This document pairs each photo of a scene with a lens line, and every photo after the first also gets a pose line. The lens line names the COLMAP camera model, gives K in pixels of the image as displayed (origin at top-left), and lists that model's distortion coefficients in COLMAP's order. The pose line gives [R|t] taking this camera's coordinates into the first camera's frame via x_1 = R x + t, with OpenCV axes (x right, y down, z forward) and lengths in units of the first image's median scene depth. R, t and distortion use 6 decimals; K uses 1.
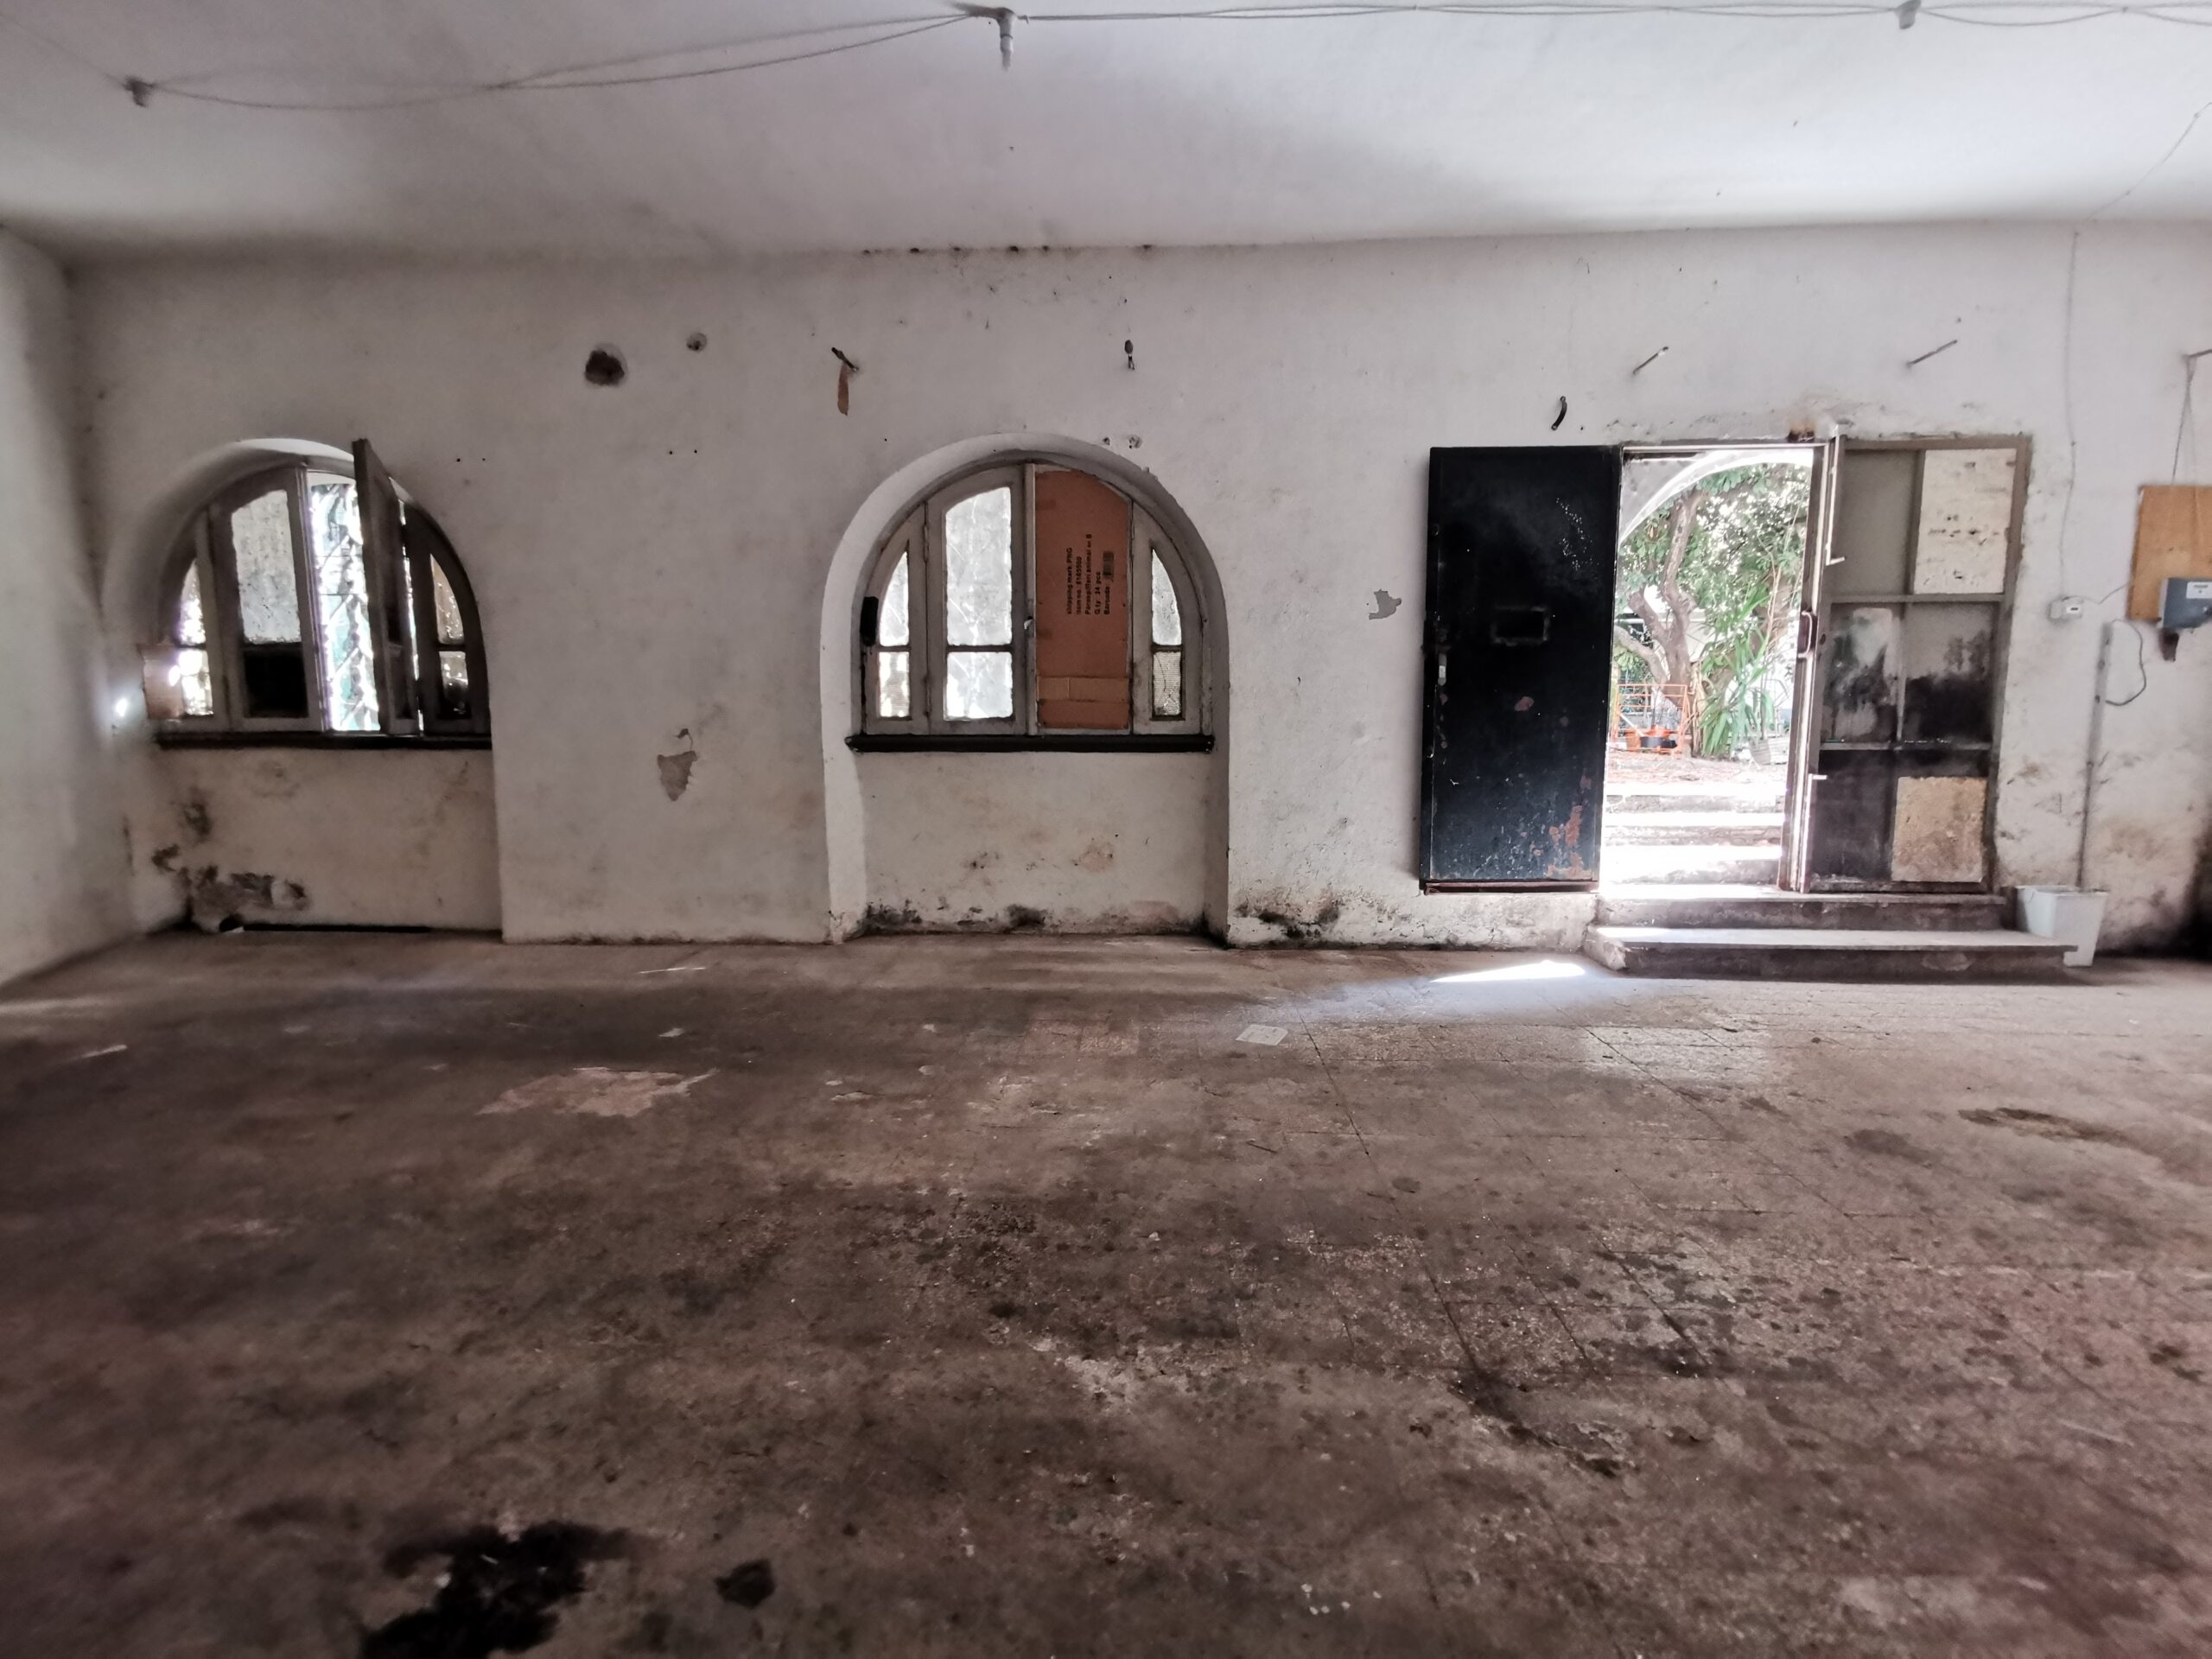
lens RADIAL K [[1036.1, 0, 1111.7], [0, 1036.1, 823.6], [0, 0, 1]] dist [0.021274, -0.001615]
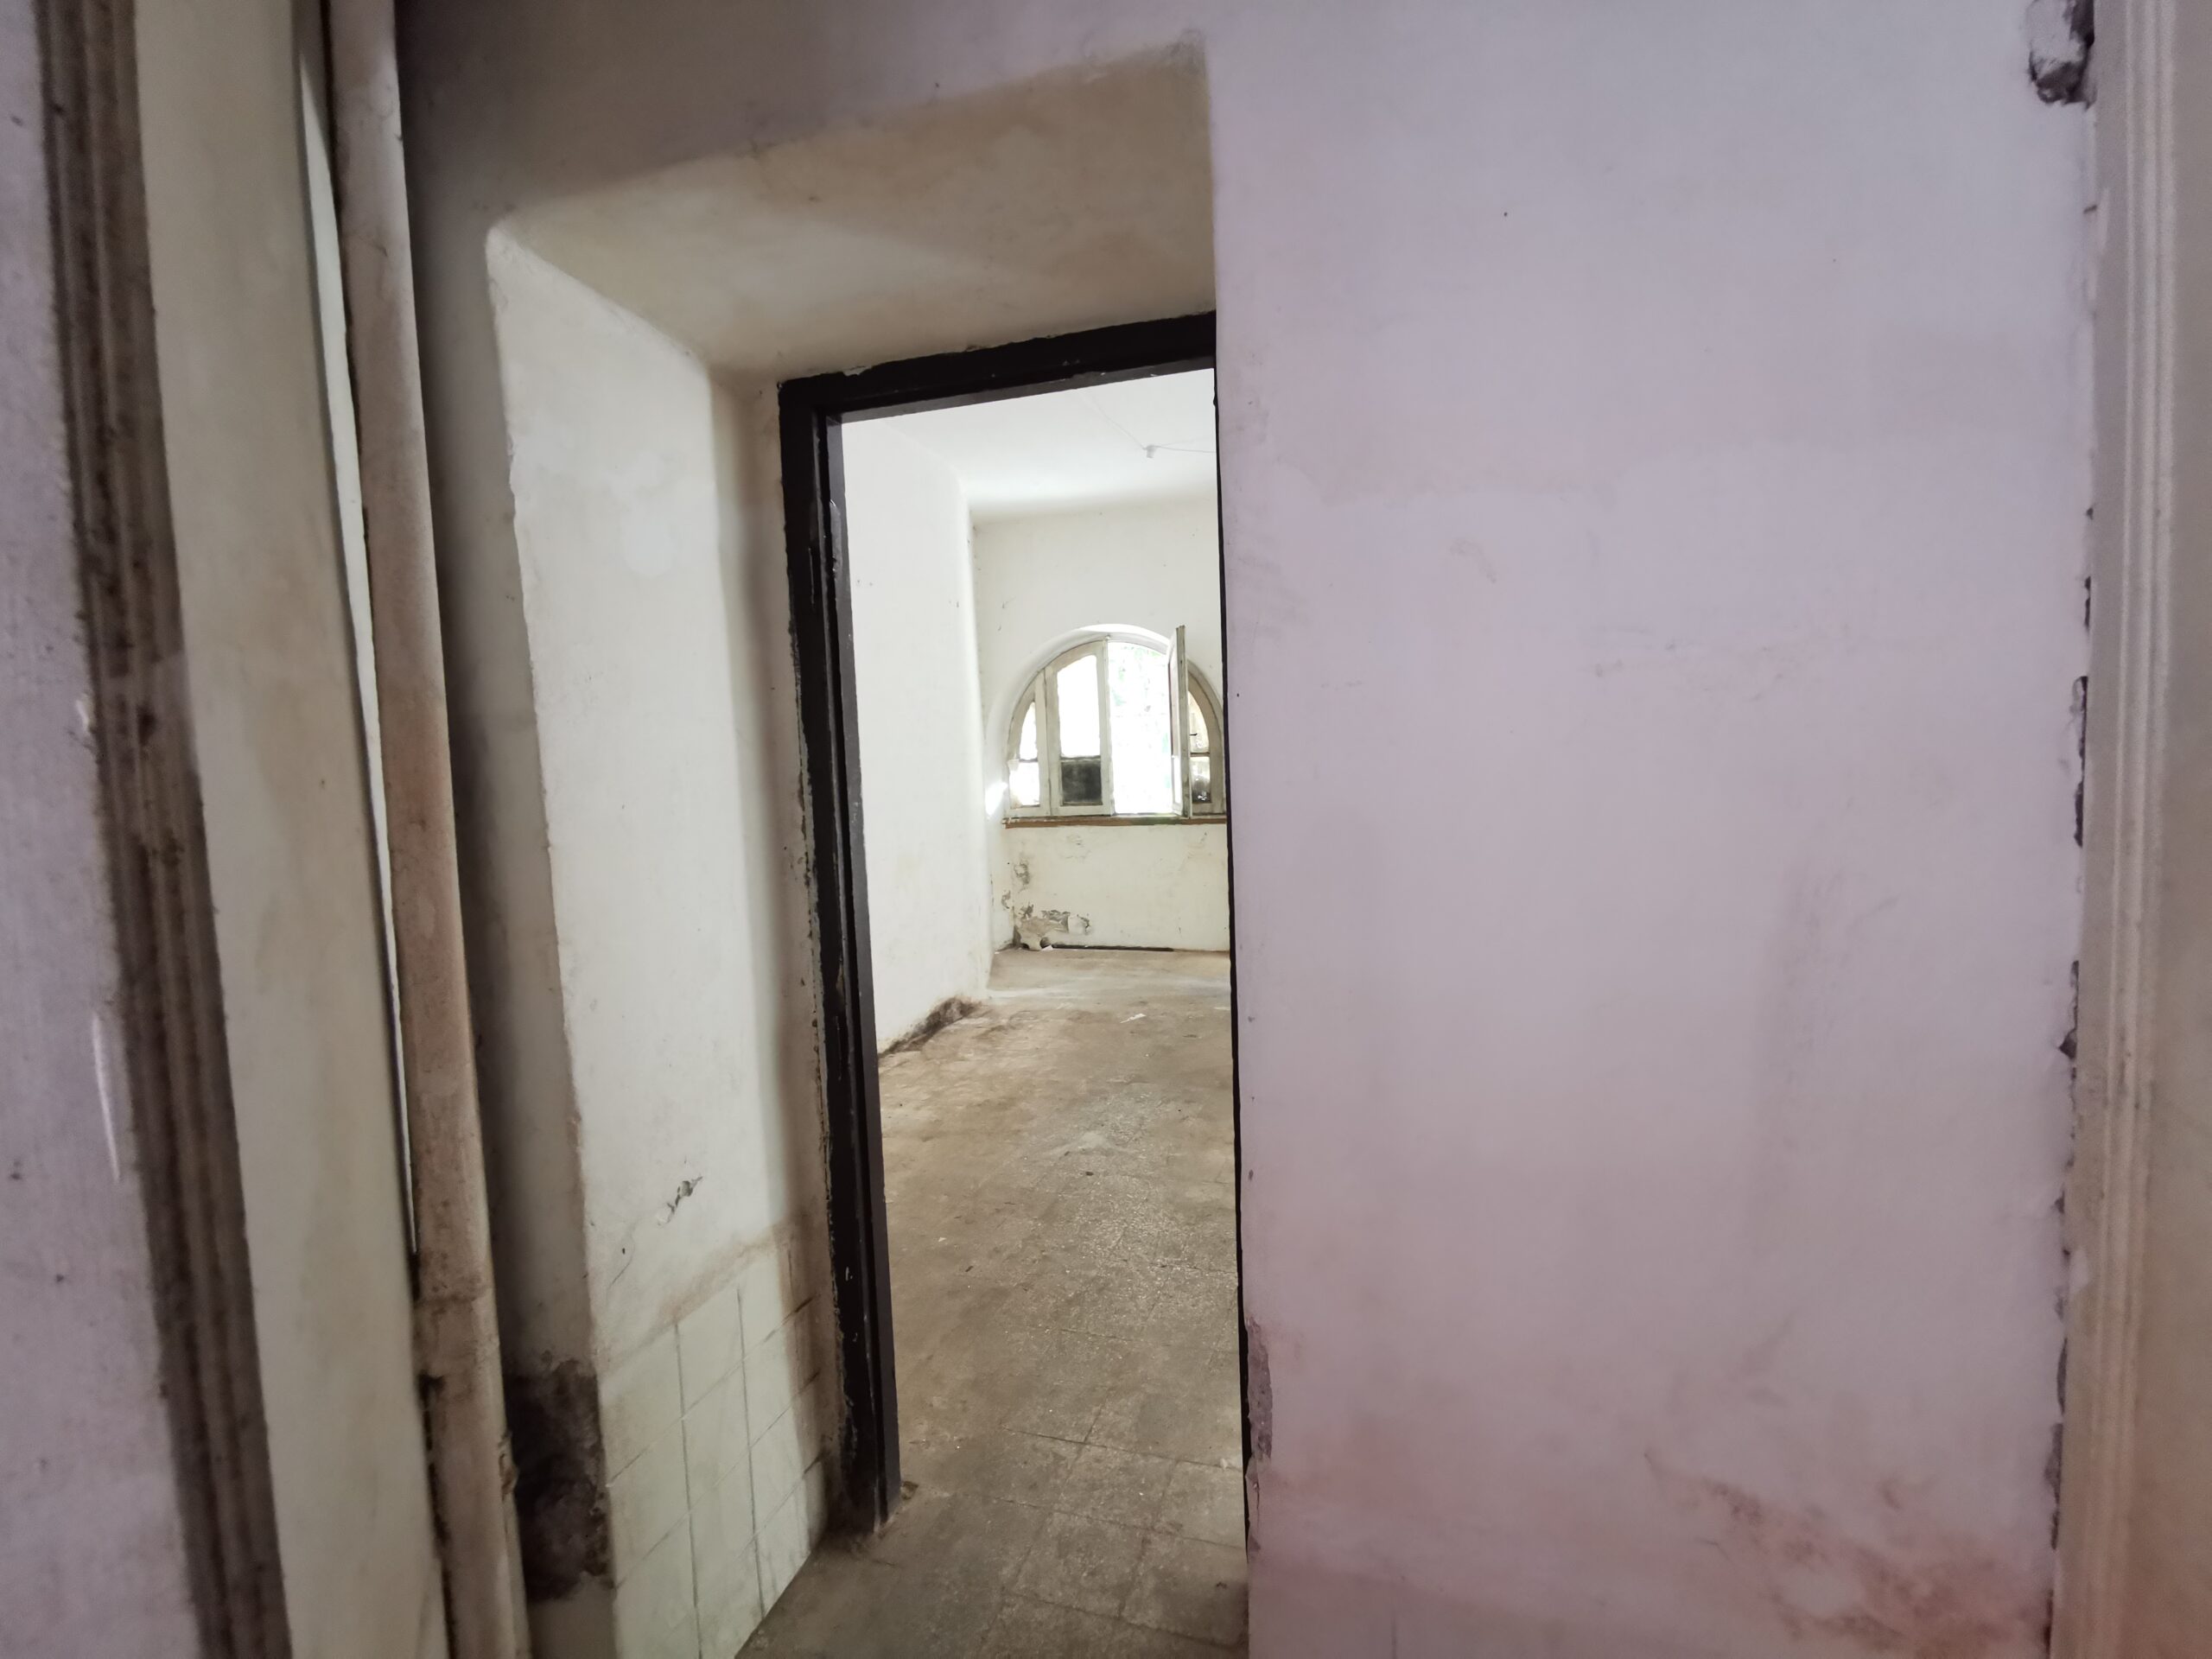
lens RADIAL K [[1036.1, 0, 1106.1], [0, 1036.1, 823.8], [0, 0, 1]] dist [0.021274, -0.001615]
pose [[0.966532, -0.018996, -0.255842, -0.403706], [0.008538, 0.999084, -0.041926, -0.013923], [0.256404, 0.038338, 0.965809, -0.435379]]
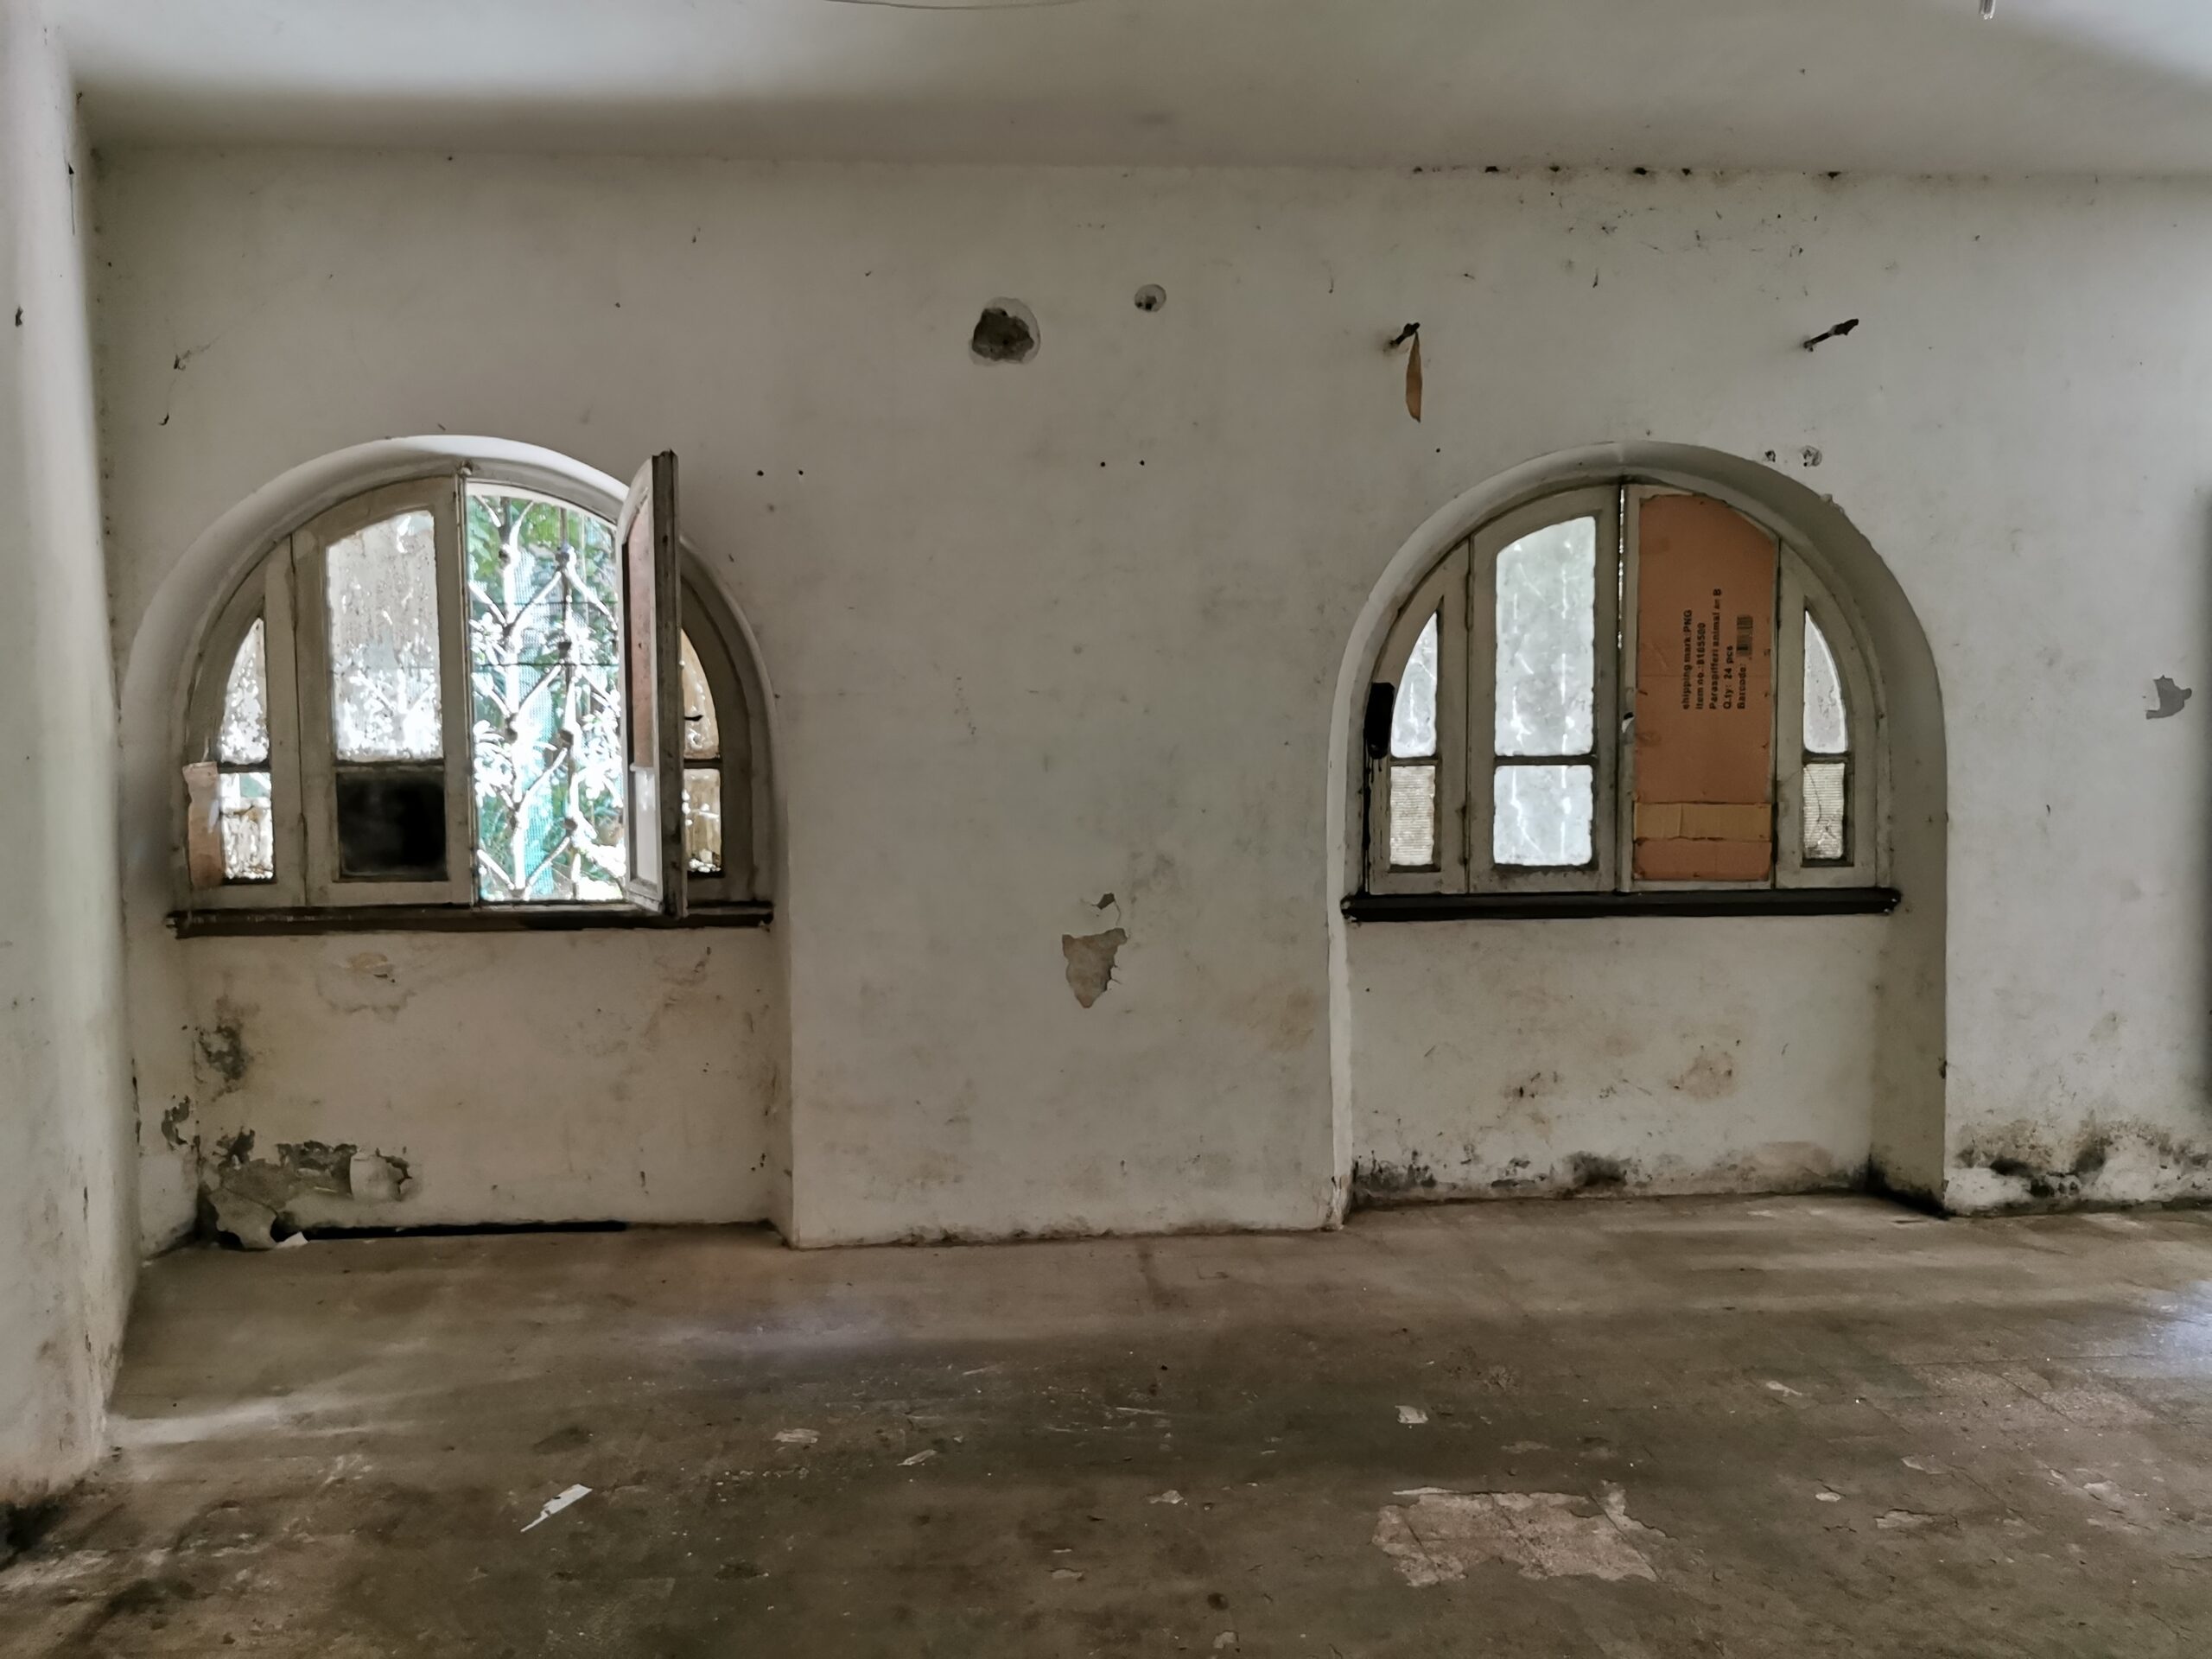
lens RADIAL K [[1713.1, 0, 1089.3], [0, 1713.1, 829.5], [0, 0, 1]] dist [0.043239, -0.055280]
pose [[0.992459, -0.013305, 0.121851, -0.544233], [0.018934, 0.998800, -0.045160, -0.083052], [-0.121104, 0.047127, 0.991520, -0.027585]]
